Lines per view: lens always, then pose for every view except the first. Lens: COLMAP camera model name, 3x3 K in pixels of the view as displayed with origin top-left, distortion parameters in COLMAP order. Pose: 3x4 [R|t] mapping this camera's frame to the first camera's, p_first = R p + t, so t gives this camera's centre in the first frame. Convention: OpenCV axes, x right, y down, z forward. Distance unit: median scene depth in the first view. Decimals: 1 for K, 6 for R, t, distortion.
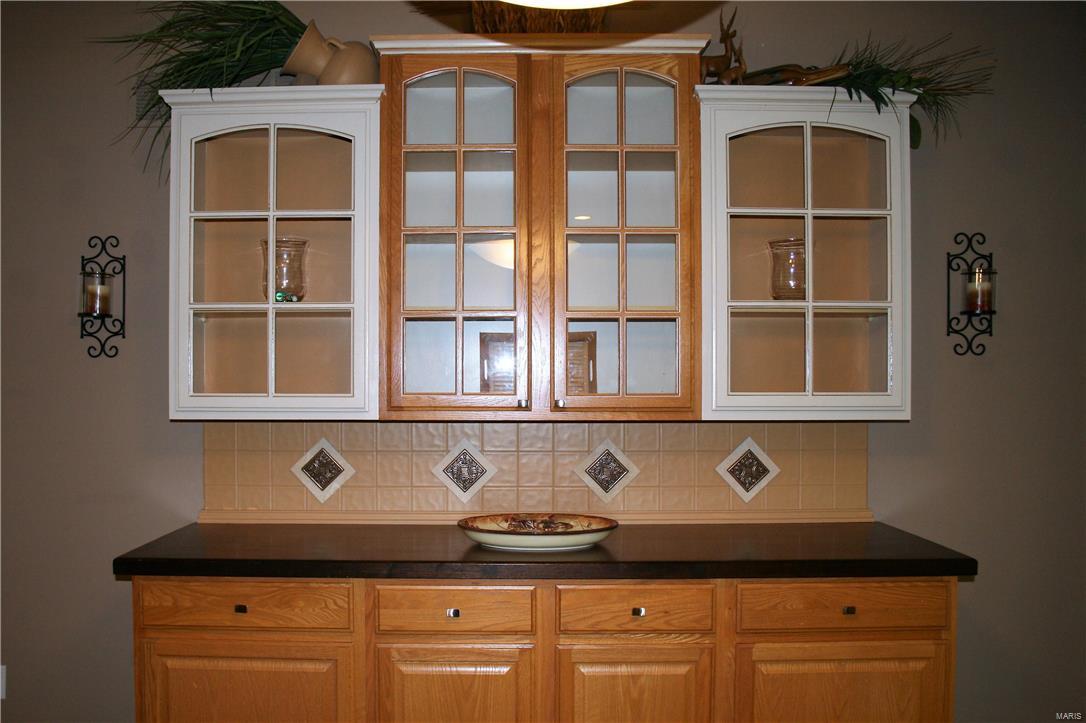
lens RADIAL K [[931.3, 0, 543.0], [0, 931.3, 361.5], [0, 0, 1]] dist [-0.122587, -0.000013]
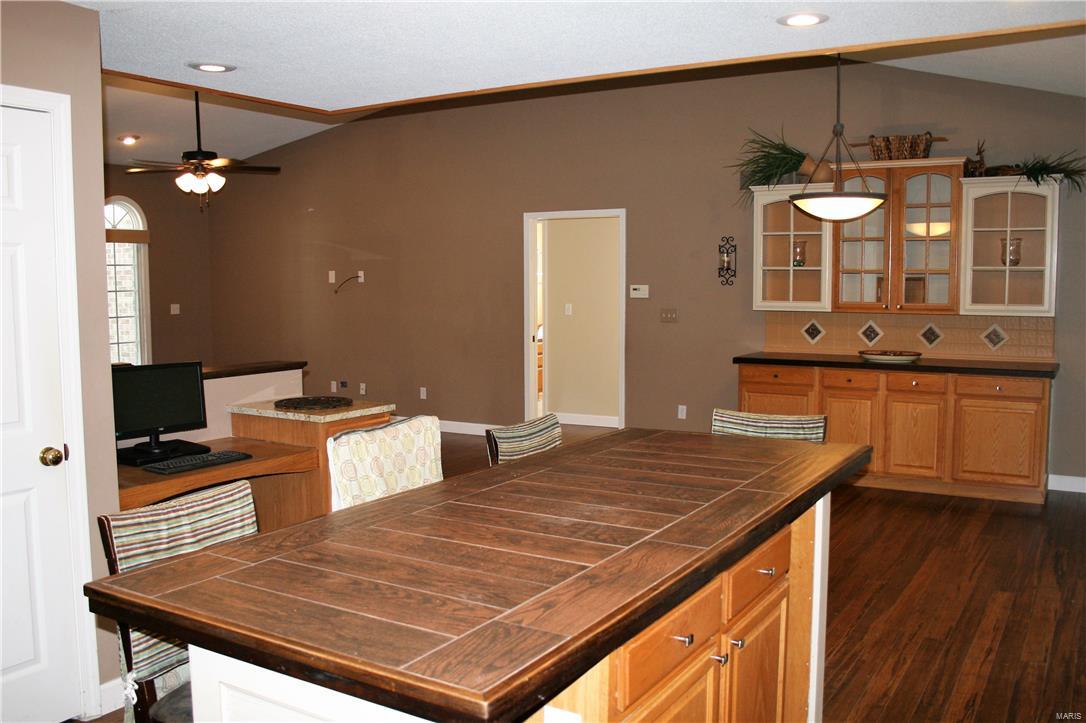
lens RADIAL K [[947.7, 0, 543.0], [0, 947.7, 361.5], [0, 0, 1]] dist [0.002817, -0.000518]
pose [[0.824168, 0.052736, -0.563885, 0.674918], [0.010464, 0.994067, 0.108261, -0.096532], [0.566249, -0.095126, 0.818726, -1.682385]]
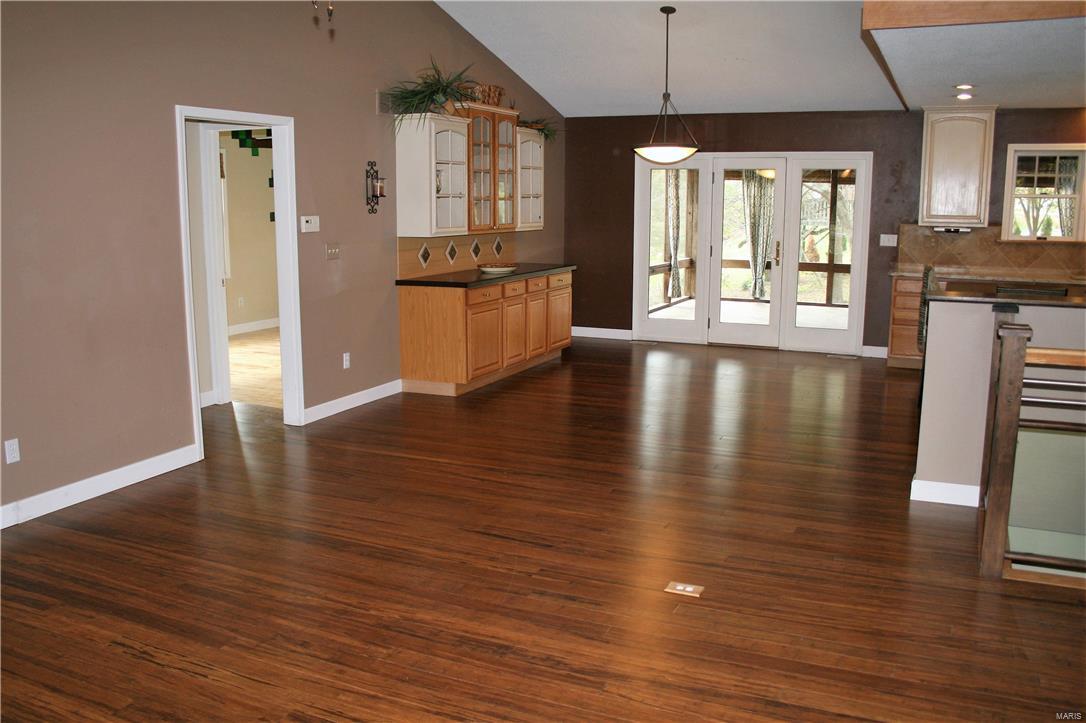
lens RADIAL K [[947.7, 0, 543.0], [0, 947.7, 361.5], [0, 0, 1]] dist [0.002817, -0.000518]
pose [[0.456211, -0.154330, 0.876387, -2.855977], [-0.007550, 0.984140, 0.177235, -0.075992], [-0.889840, -0.087473, 0.447810, -0.613654]]
